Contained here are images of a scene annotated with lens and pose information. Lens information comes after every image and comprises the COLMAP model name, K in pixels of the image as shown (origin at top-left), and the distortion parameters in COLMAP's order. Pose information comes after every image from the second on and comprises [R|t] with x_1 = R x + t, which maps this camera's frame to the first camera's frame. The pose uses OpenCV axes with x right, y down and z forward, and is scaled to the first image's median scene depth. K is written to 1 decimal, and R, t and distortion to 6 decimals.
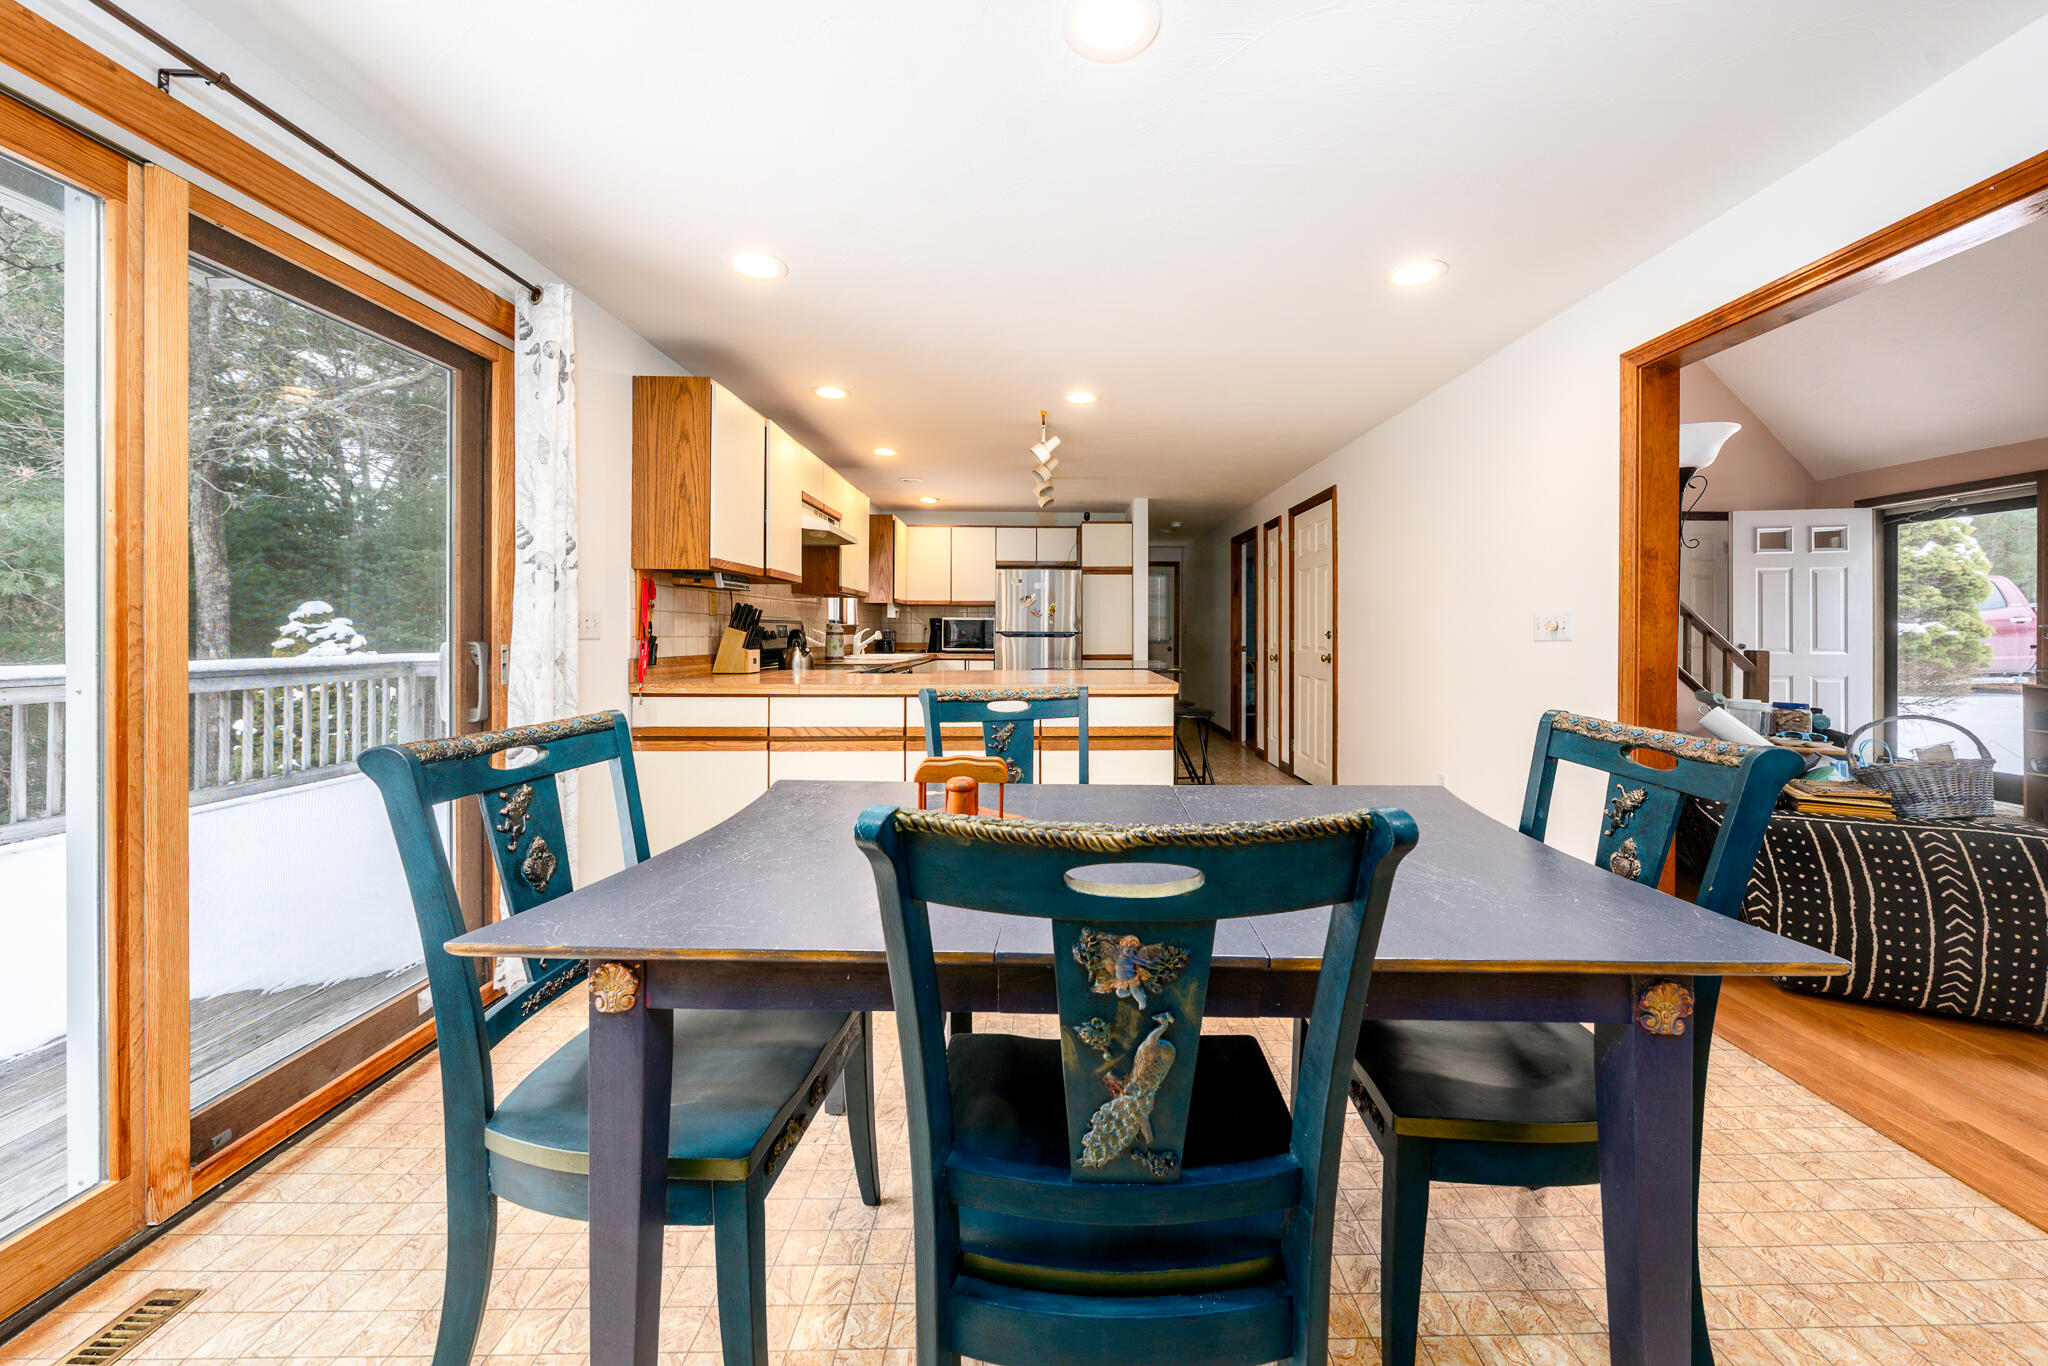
lens RADIAL K [[713.0, 0, 1063.0], [0, 713.0, 628.5], [0, 0, 1]] dist [-0.000037, 0.000031]
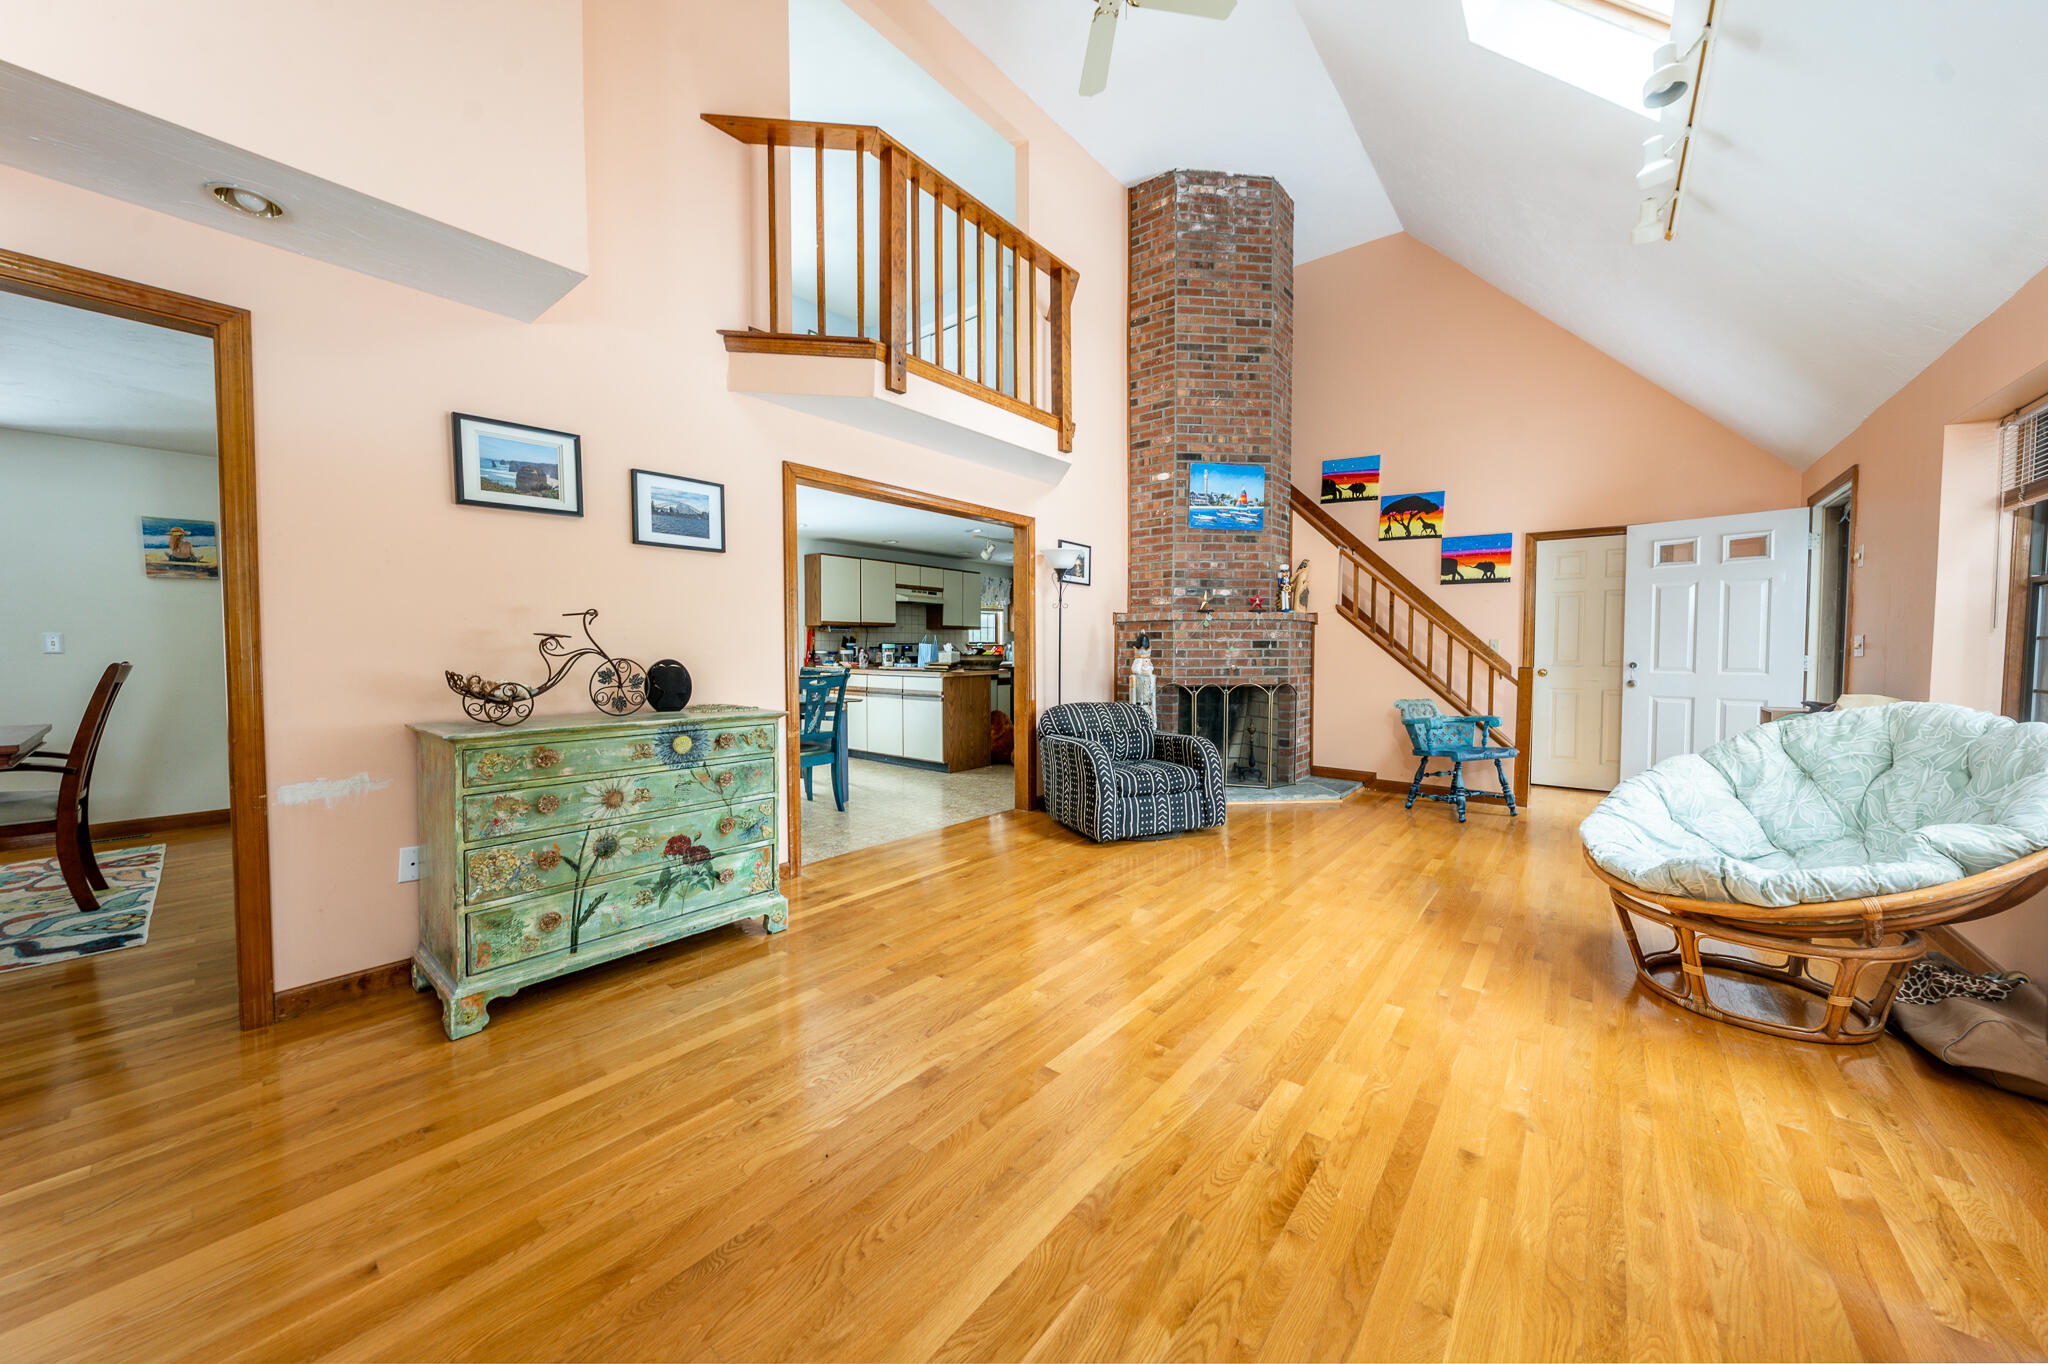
lens RADIAL K [[723.3, 0, 1032.7], [0, 723.3, 670.4], [0, 0, 1]] dist [-0.001983, -0.000246]
pose [[0.776040, 0.025694, -0.630160, 0.758989], [-0.001817, 0.999257, 0.038505, -0.003179], [0.630681, -0.028736, 0.775510, -0.219915]]
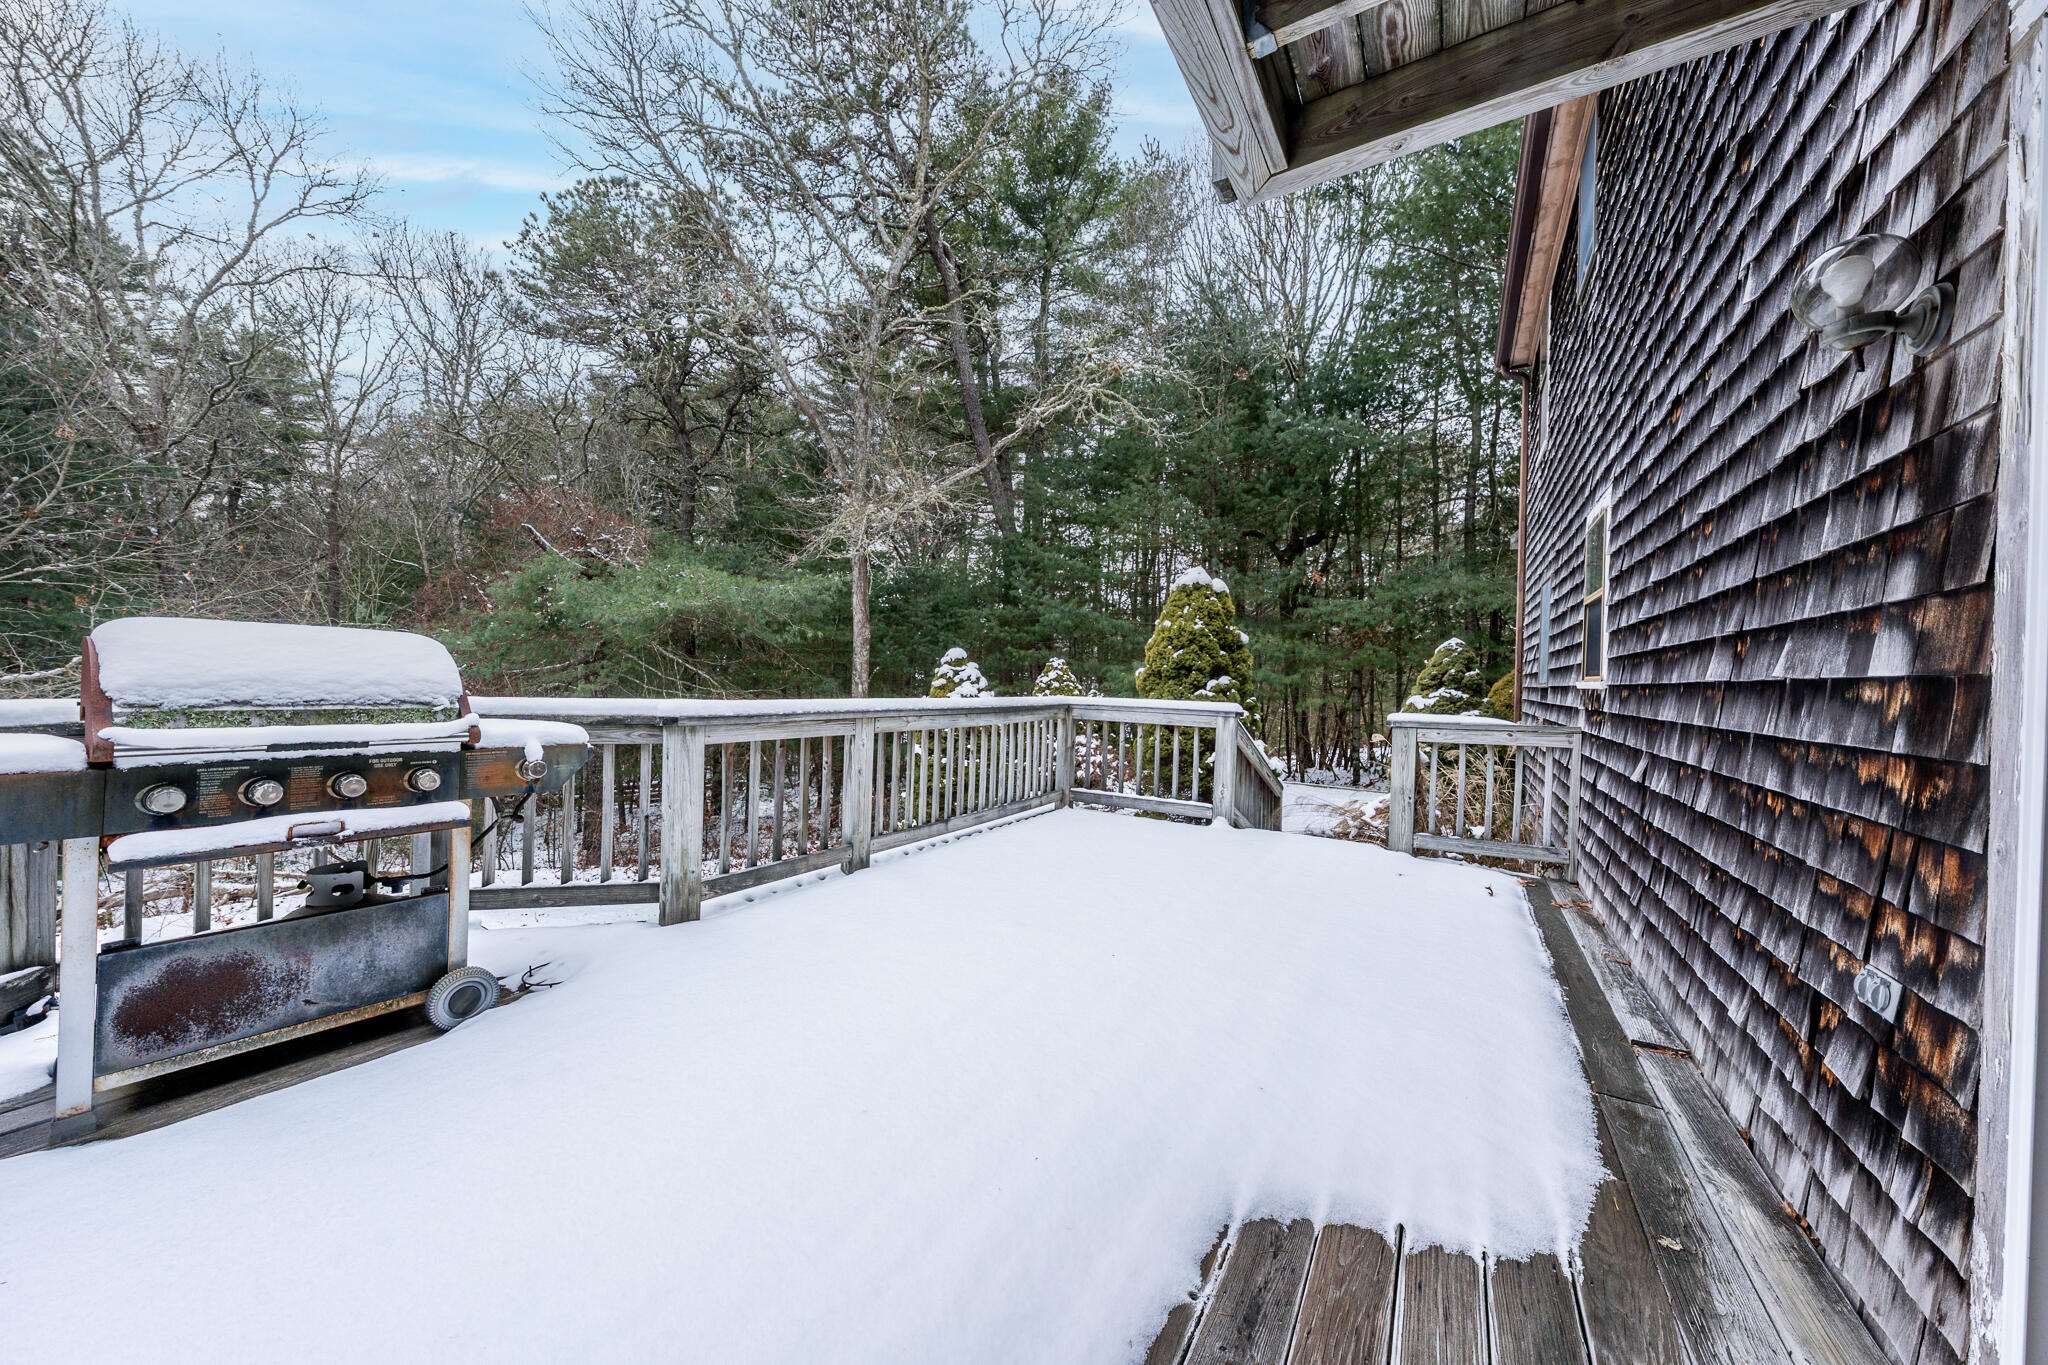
lens RADIAL K [[698.9, 0, 1022.6], [0, 698.9, 682.4], [0, 0, 1]] dist [-0.001497, -0.000059]
pose [[0.836246, 0.025628, -0.547756, -0.330202], [-0.024466, 0.999656, 0.009419, 0.005381], [0.547809, 0.005525, 0.836585, 0.093390]]
